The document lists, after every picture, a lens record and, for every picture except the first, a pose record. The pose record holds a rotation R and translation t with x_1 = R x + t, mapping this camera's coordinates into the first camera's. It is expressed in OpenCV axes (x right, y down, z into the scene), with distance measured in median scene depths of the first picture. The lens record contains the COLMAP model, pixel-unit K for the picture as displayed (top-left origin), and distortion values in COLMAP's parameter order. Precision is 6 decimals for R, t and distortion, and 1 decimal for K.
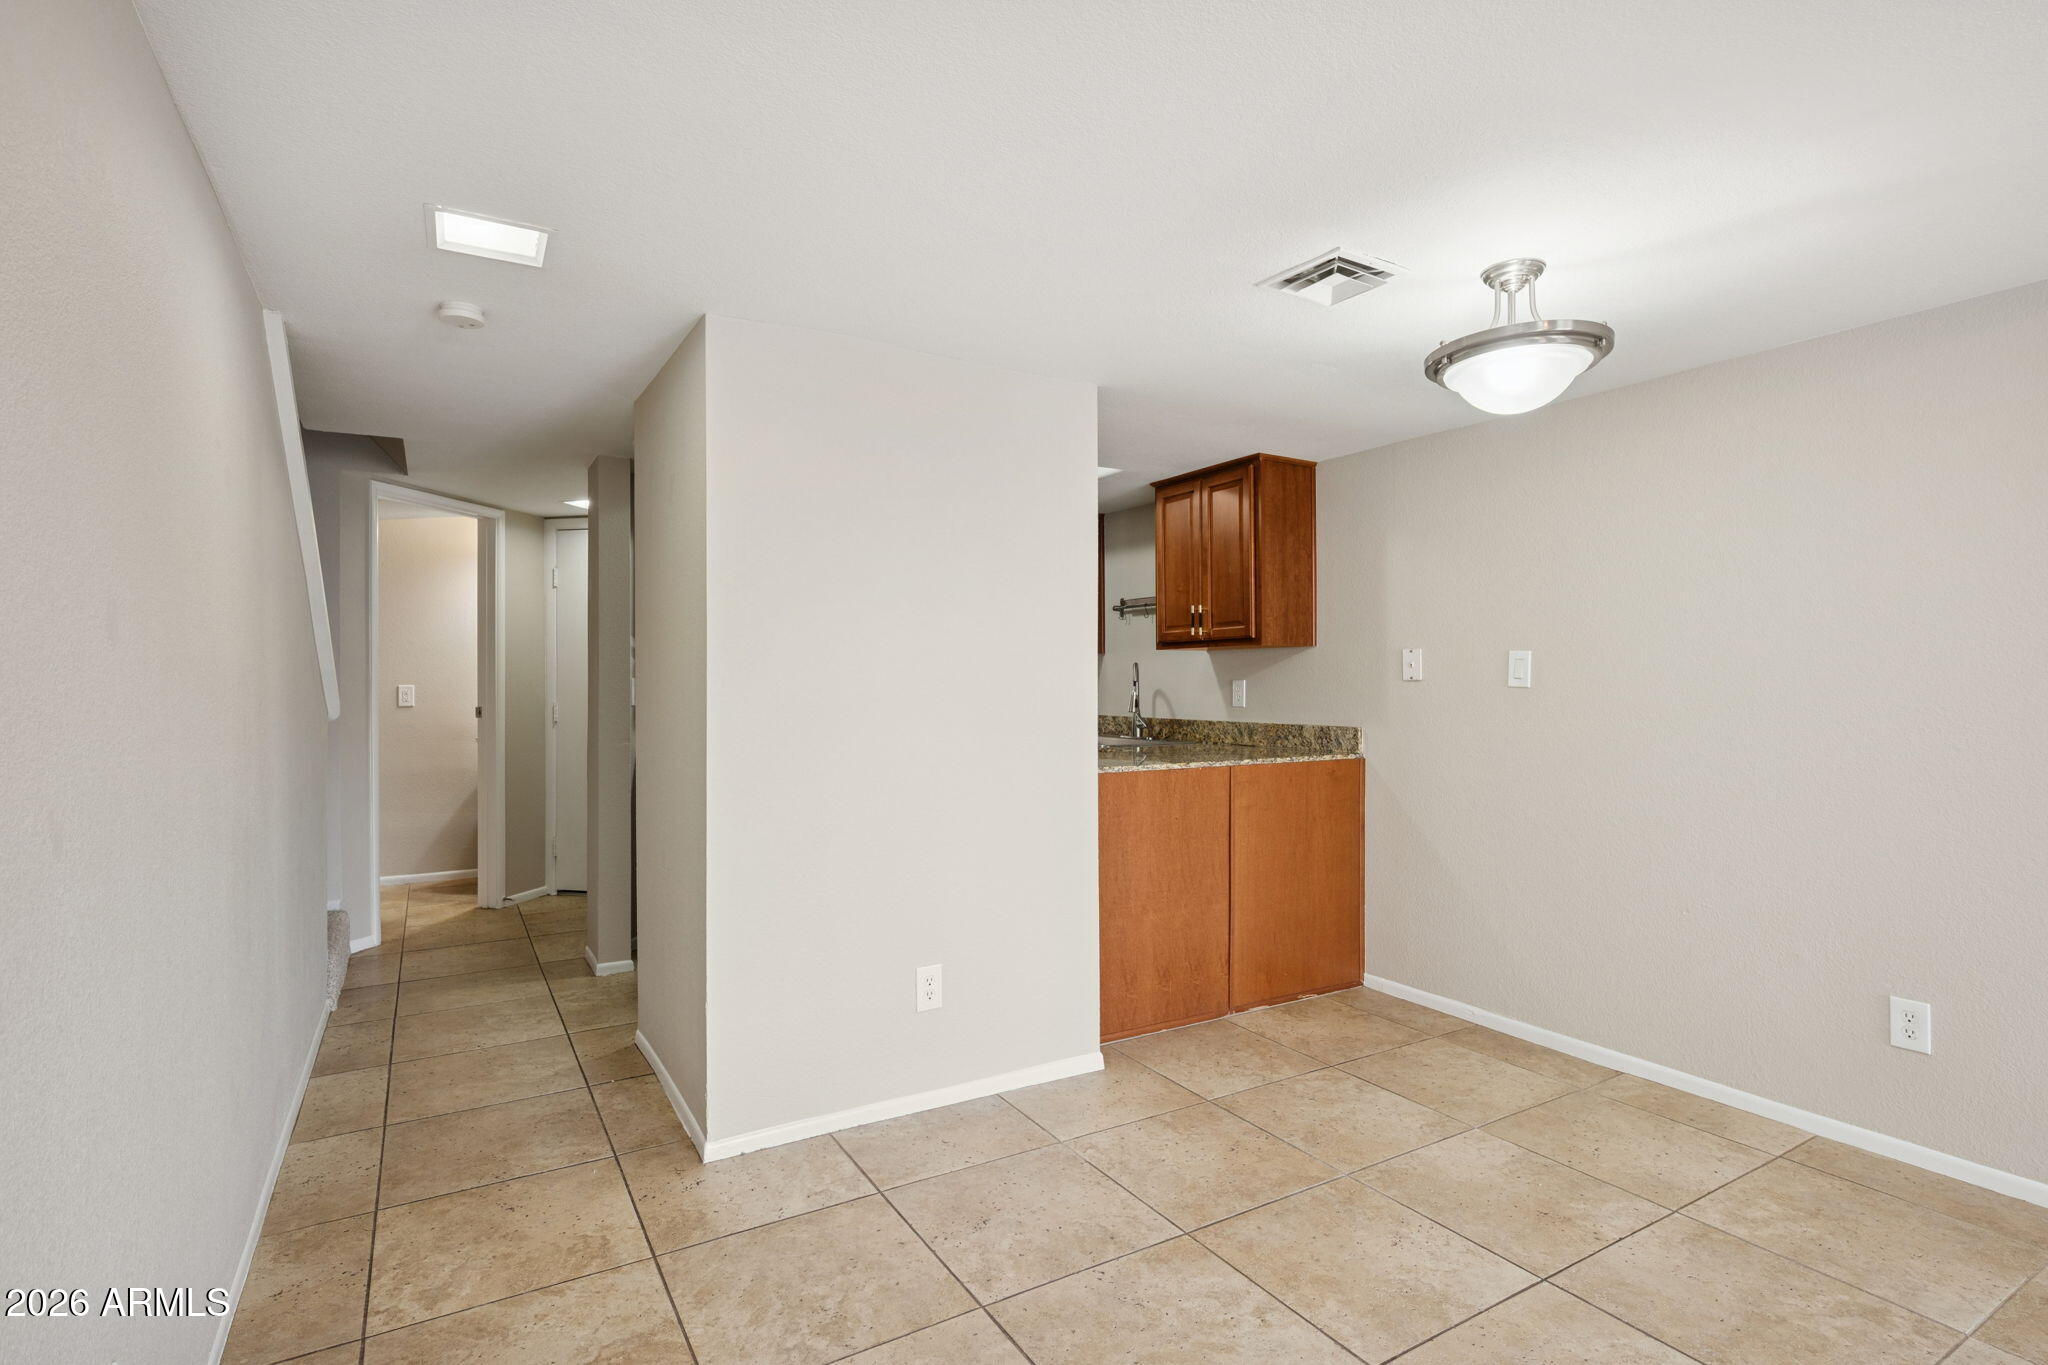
lens RADIAL K [[995.0, 0, 1026.2], [0, 995.0, 676.7], [0, 0, 1]] dist [-0.002030, 0.000034]
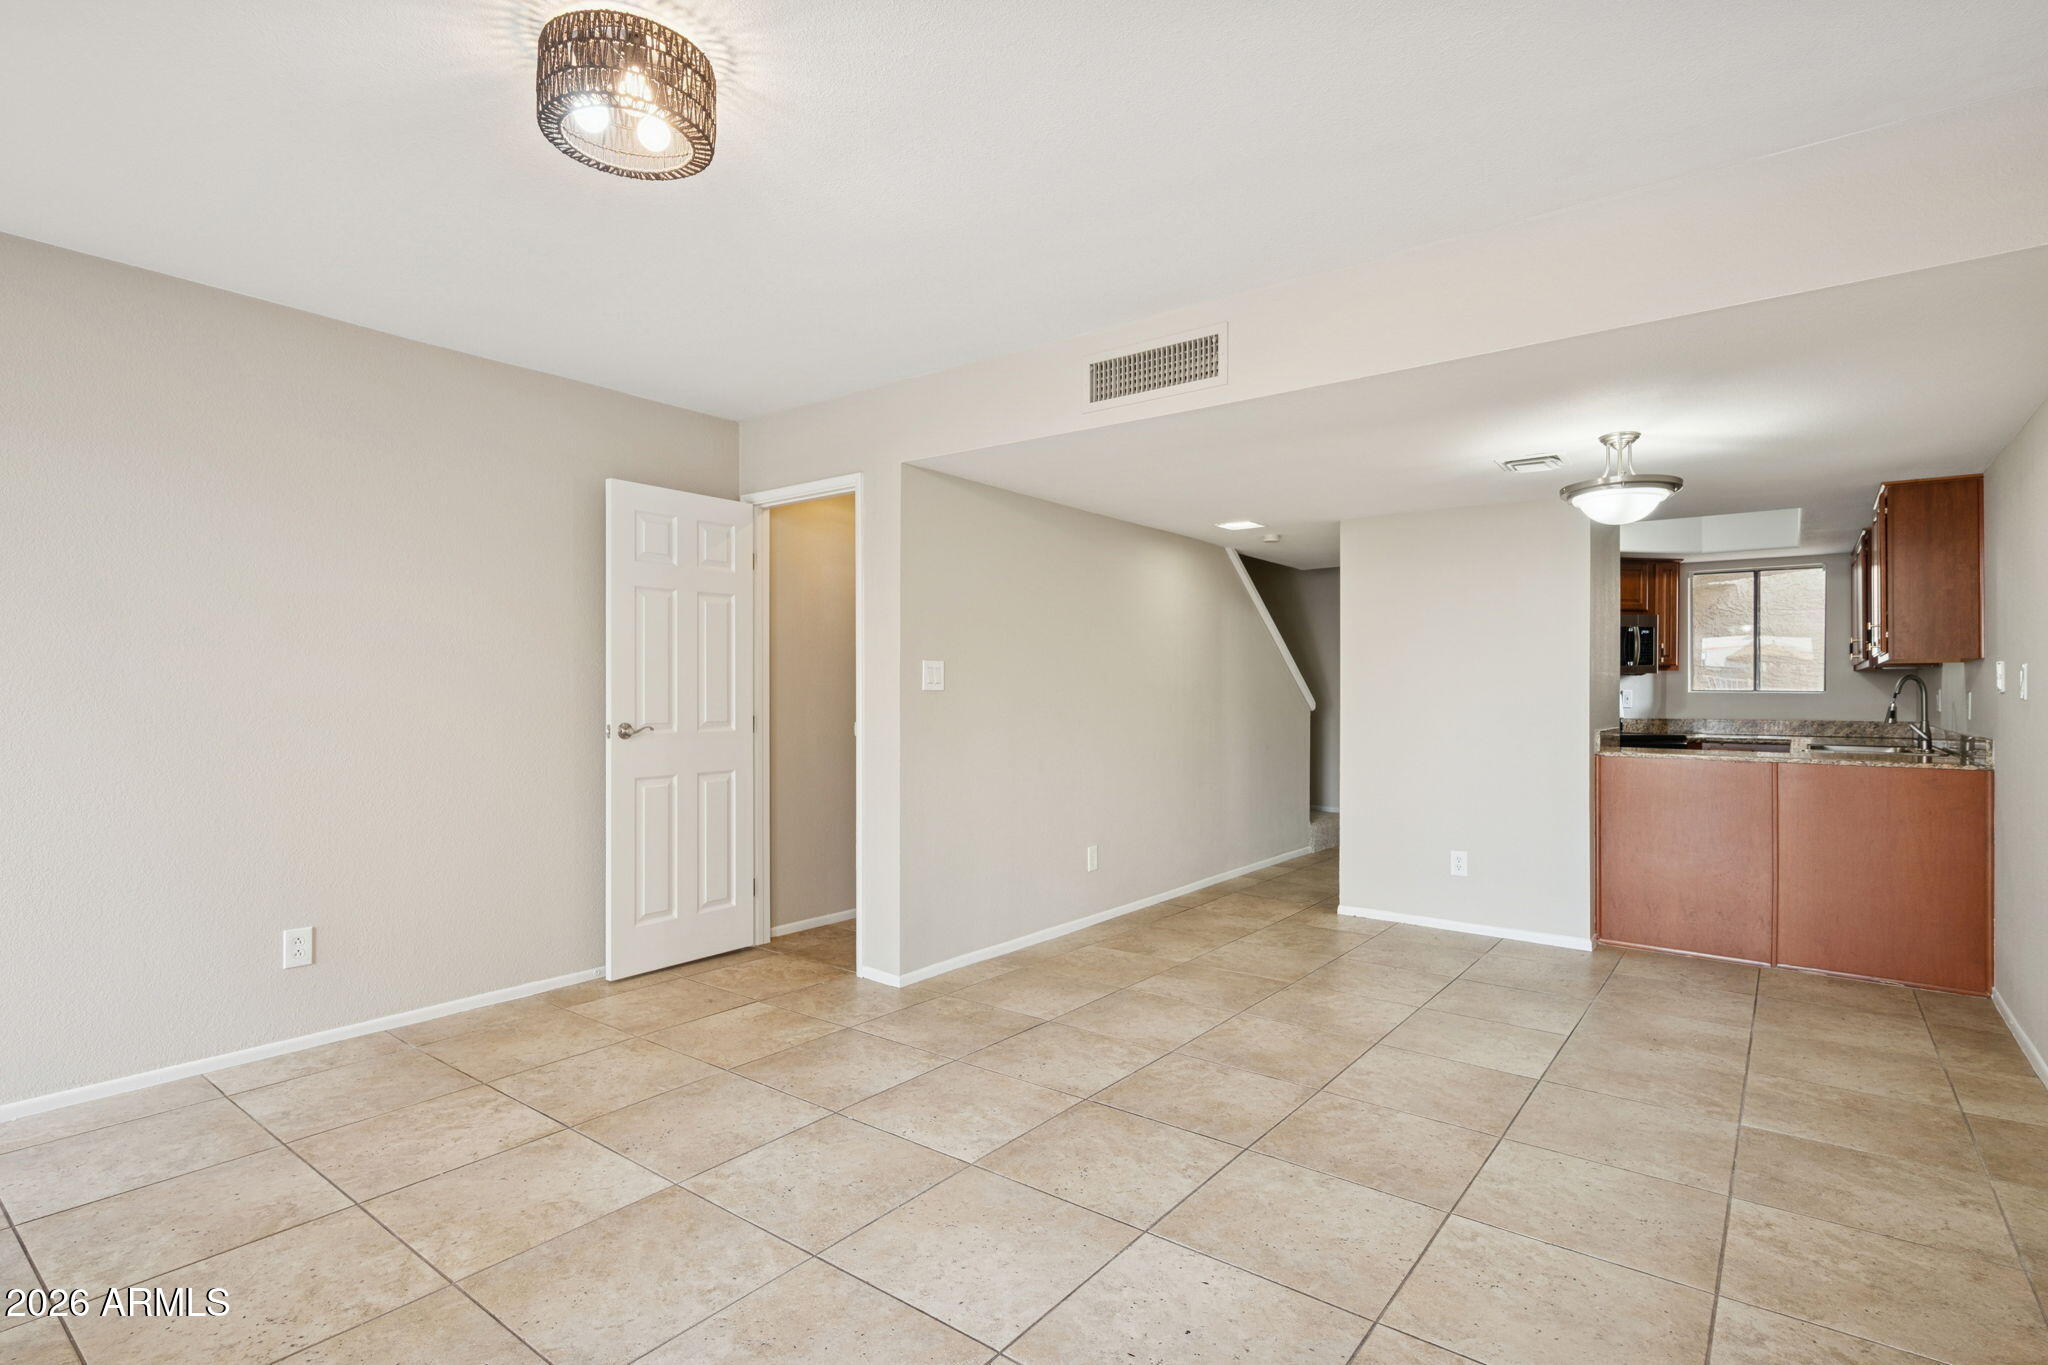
lens RADIAL K [[995.0, 0, 1033.7], [0, 995.0, 692.6], [0, 0, 1]] dist [-0.002030, 0.000034]
pose [[0.370226, 0.004745, -0.928929, 0.912012], [0.001328, 0.999983, 0.005638, -0.003400], [0.928941, -0.003321, 0.370214, -0.262662]]
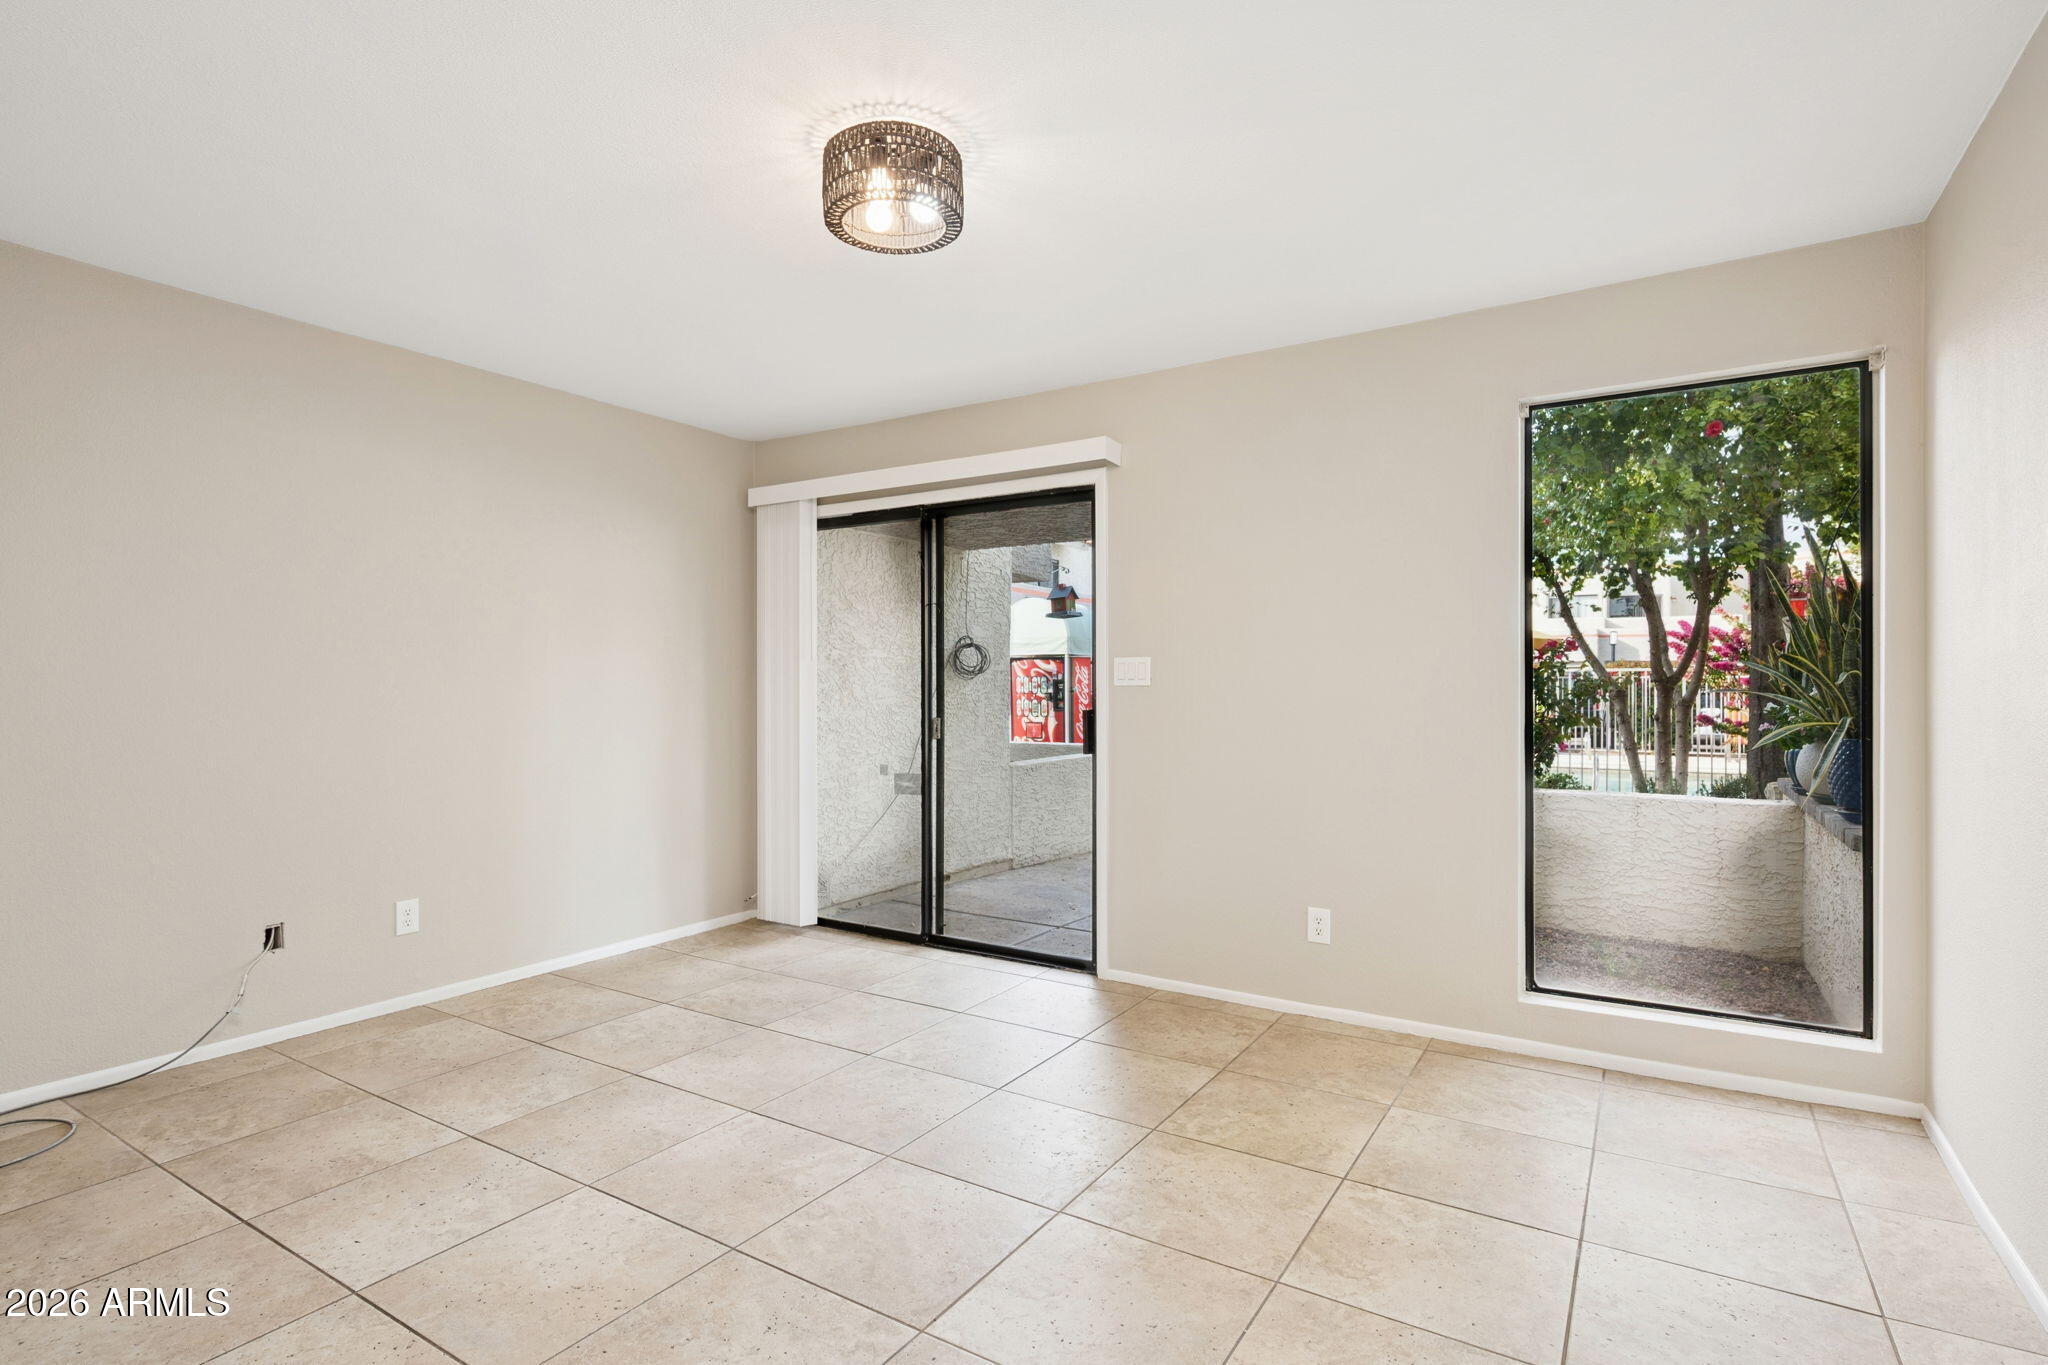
lens RADIAL K [[995.0, 0, 1033.6], [0, 995.0, 692.0], [0, 0, 1]] dist [-0.002030, 0.000034]
pose [[-0.458648, -0.002005, 0.888616, -0.175959], [-0.003312, 0.999994, 0.000547, 0.000706], [-0.888612, -0.002692, -0.458652, -0.072608]]
